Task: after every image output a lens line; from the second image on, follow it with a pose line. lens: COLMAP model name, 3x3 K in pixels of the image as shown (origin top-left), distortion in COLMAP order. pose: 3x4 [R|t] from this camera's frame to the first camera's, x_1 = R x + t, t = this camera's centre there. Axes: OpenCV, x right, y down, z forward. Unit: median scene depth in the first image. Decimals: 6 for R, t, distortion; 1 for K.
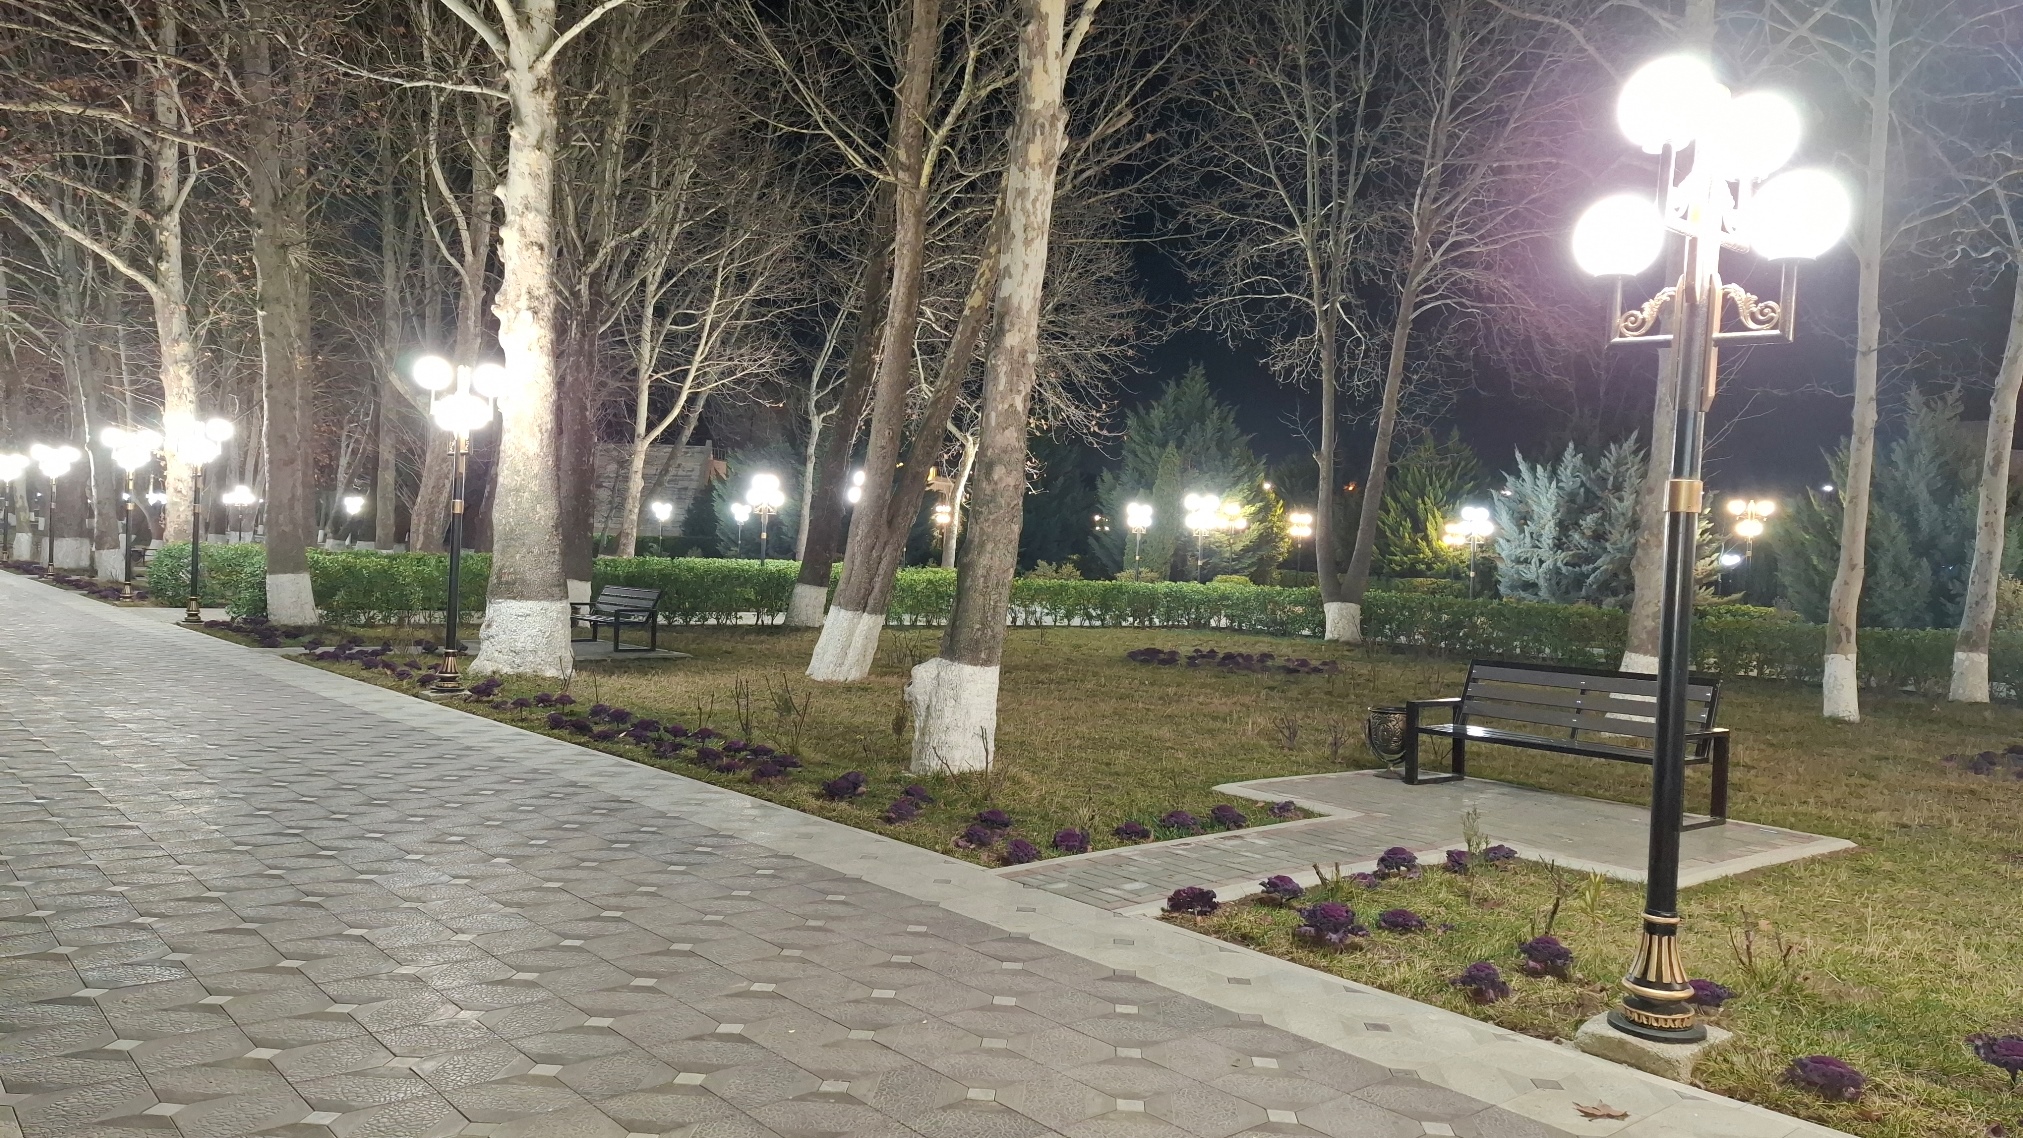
lens RADIAL K [[1409.7, 0, 1011.5], [0, 1409.7, 569.0], [0, 0, 1]] dist [0.080263, -0.092439]
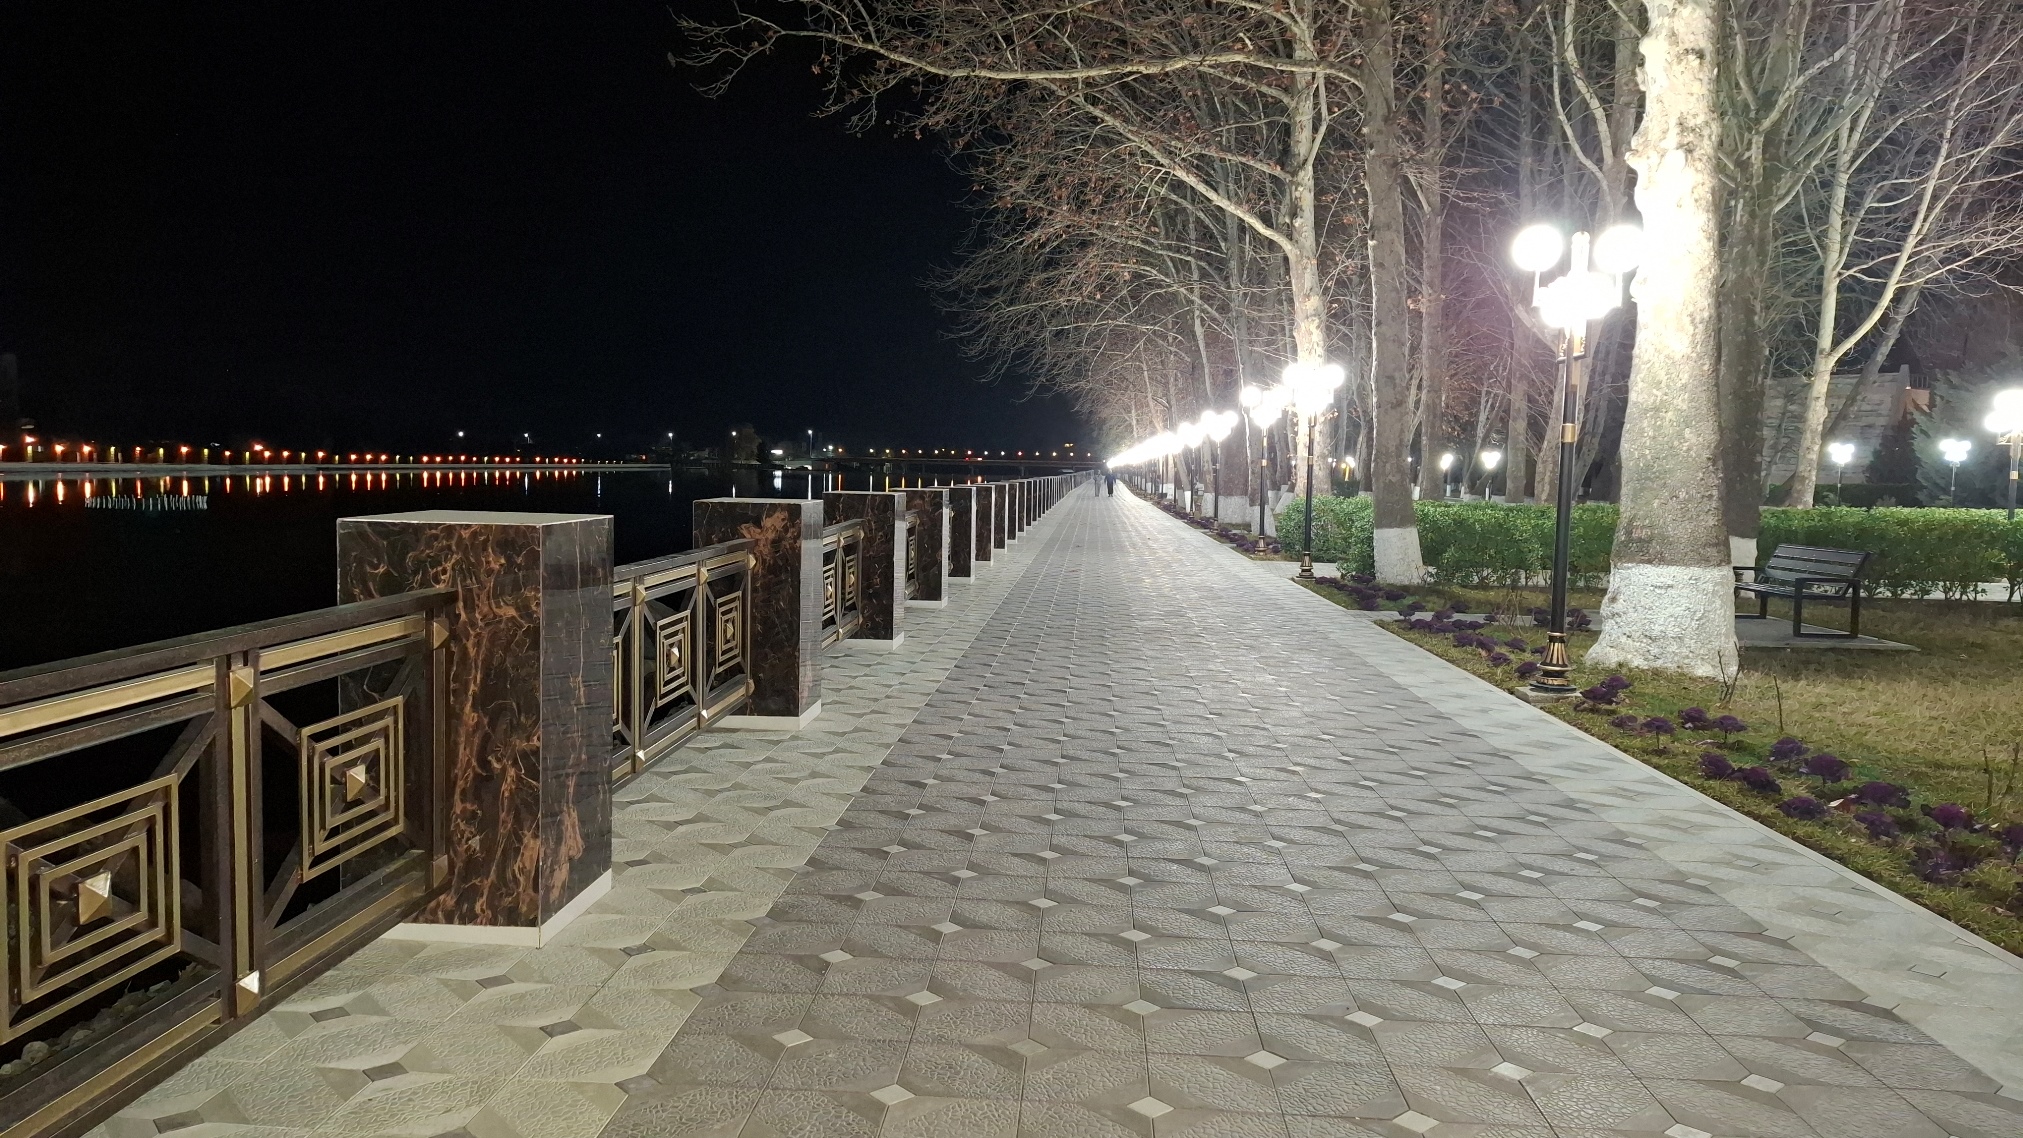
lens RADIAL K [[1409.7, 0, 1011.5], [0, 1409.7, 569.0], [0, 0, 1]] dist [0.080263, -0.092439]
pose [[0.724257, 0.020378, -0.689229, -0.056111], [0.001485, 0.999515, 0.031113, 0.000777], [0.689529, -0.023557, 0.723875, 0.165933]]
